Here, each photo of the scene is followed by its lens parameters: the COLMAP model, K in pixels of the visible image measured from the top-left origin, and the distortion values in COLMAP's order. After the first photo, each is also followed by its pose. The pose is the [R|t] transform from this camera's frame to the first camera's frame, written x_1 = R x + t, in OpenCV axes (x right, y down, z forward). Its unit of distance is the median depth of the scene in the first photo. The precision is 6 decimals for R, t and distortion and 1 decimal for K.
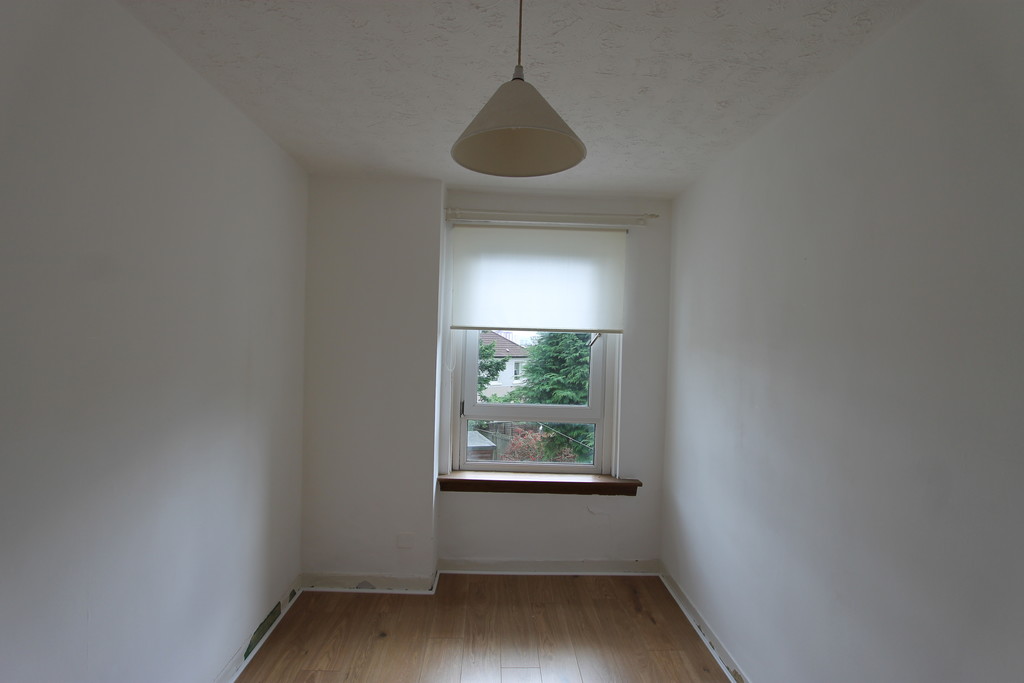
lens RADIAL K [[472.7, 0, 512.0], [0, 472.7, 341.5], [0, 0, 1]] dist [-0.018079, 0.000806]
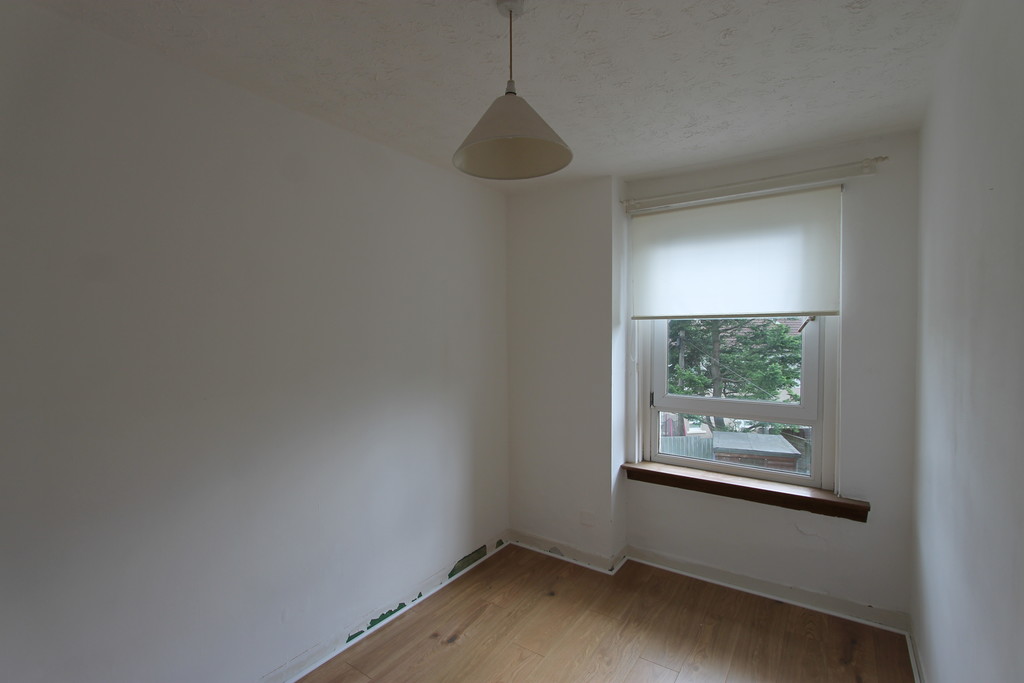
lens RADIAL K [[472.7, 0, 512.0], [0, 472.7, 341.5], [0, 0, 1]] dist [-0.018079, 0.000806]
pose [[0.803214, -0.019168, -0.595382, 0.267012], [0.024819, 0.999691, 0.001299, 0.012688], [0.595173, -0.015820, 0.803442, 0.036851]]
